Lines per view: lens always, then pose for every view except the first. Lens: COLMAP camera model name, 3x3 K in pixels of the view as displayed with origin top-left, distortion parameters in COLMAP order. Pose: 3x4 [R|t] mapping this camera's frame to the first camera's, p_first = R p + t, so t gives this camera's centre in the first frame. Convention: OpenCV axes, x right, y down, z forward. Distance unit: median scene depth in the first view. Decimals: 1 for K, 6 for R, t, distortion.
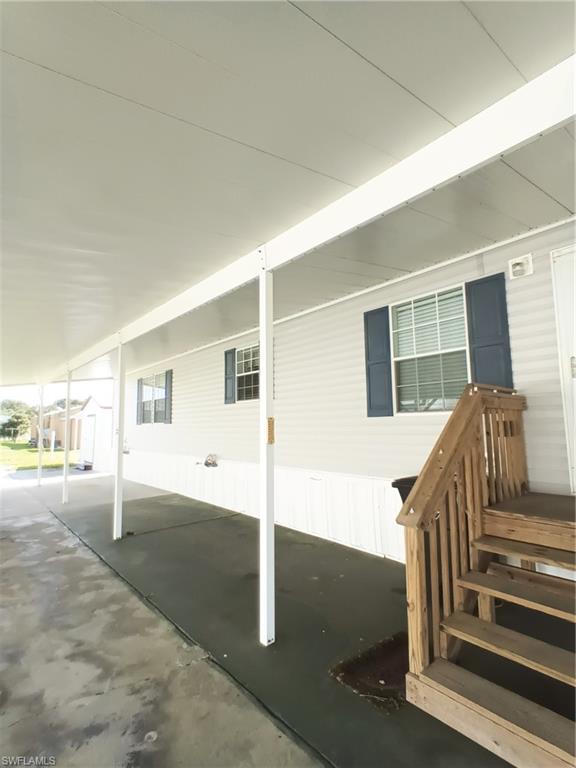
lens RADIAL K [[375.8, 0, 286.6], [0, 375.8, 384.1], [0, 0, 1]] dist [0.010440, -0.005348]
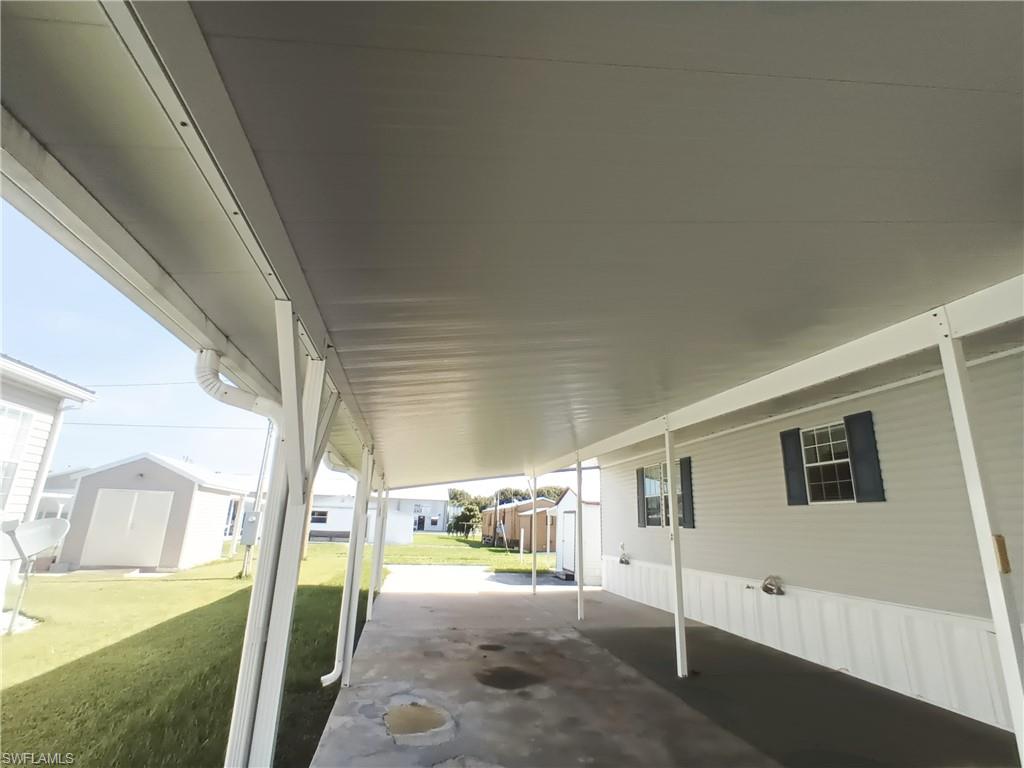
lens RADIAL K [[501.1, 0, 512.0], [0, 501.1, 384.0], [0, 0, 1]] dist [0.010440, -0.005348]
pose [[0.872779, -0.088334, -0.480055, -0.295847], [0.005452, 0.985191, -0.171371, -0.029724], [0.488084, 0.146952, 0.860337, -0.271534]]
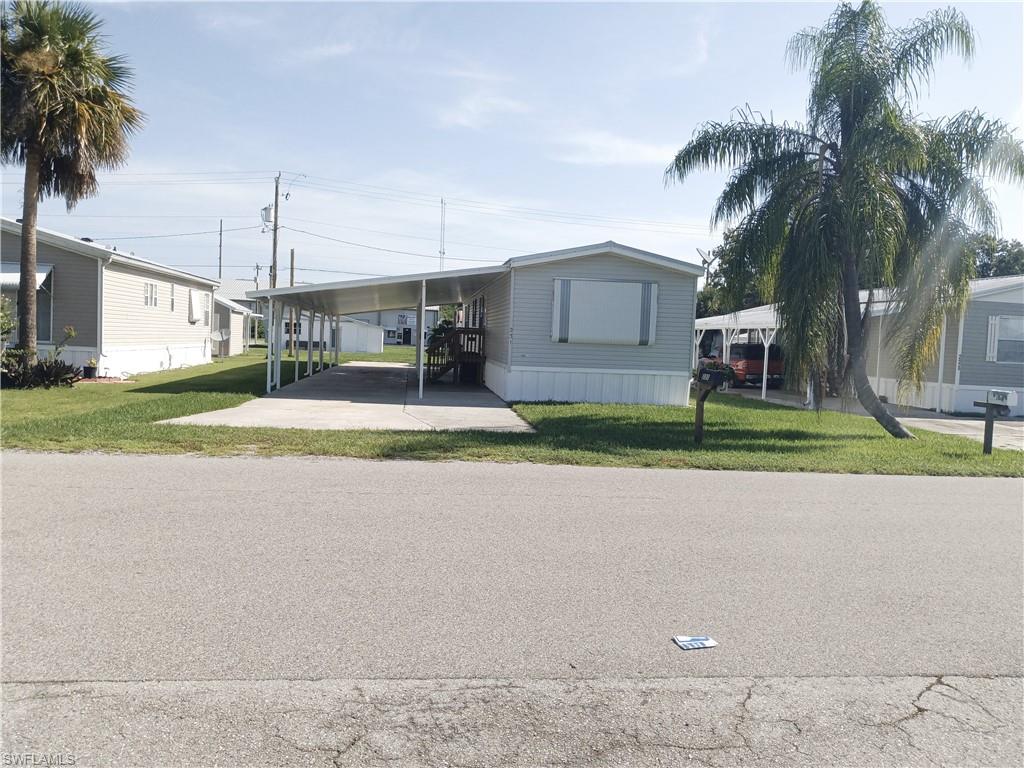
lens RADIAL K [[839.3, 0, 473.3], [0, 839.3, 383.6], [0, 0, 1]] dist [0.089566, -0.116266]
pose [[0.803174, 0.078459, -0.590555, 4.942986], [0.013257, 0.988690, 0.149383, -0.614517], [0.595597, -0.127810, 0.793051, -5.150968]]
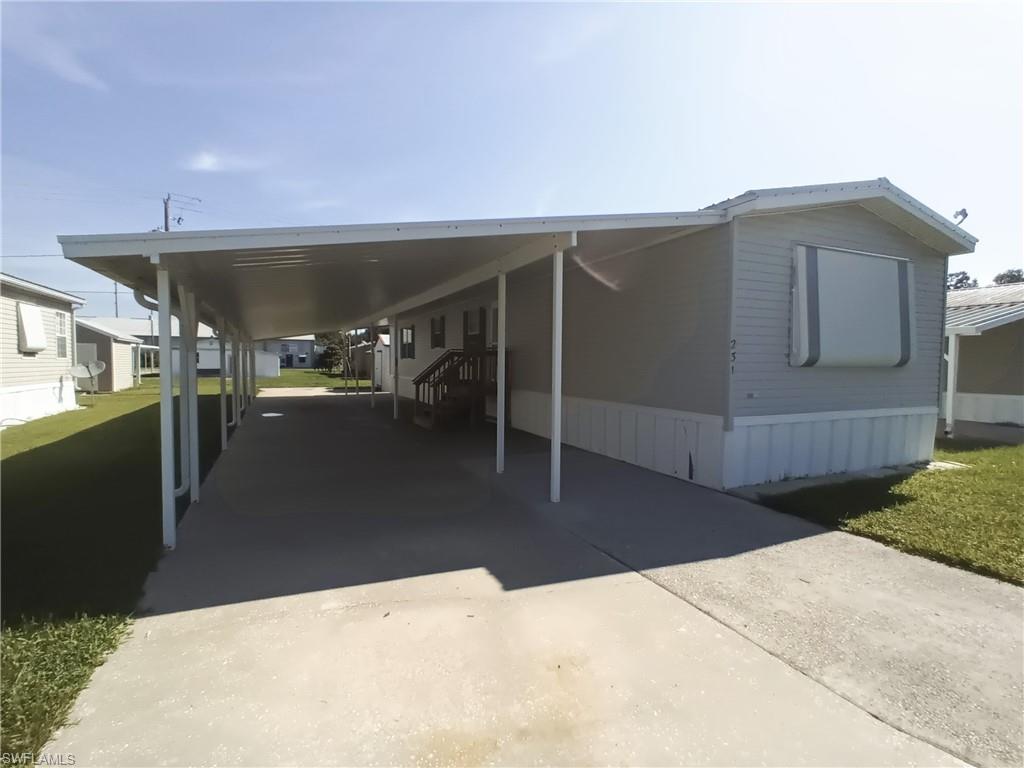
lens RADIAL K [[501.1, 0, 512.0], [0, 501.1, 384.0], [0, 0, 1]] dist [0.010440, -0.005348]
pose [[0.962983, 0.032807, -0.267559, 1.731501], [0.008643, 0.988299, 0.152287, -0.276699], [0.269424, -0.148962, 0.951431, -2.442229]]
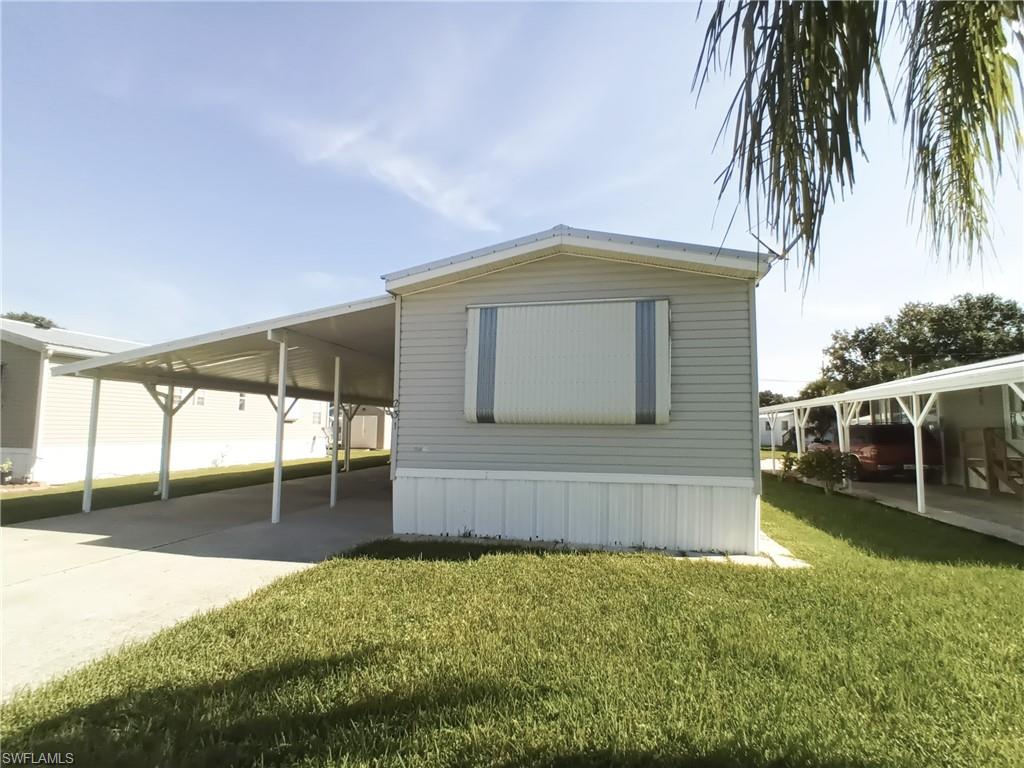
lens RADIAL K [[501.1, 0, 512.0], [0, 501.1, 384.0], [0, 0, 1]] dist [0.010440, -0.005348]
pose [[0.596502, -0.053024, -0.800858, 3.645875], [0.066803, 0.997633, -0.016296, -0.167339], [0.799827, -0.043779, 0.598632, -1.502238]]
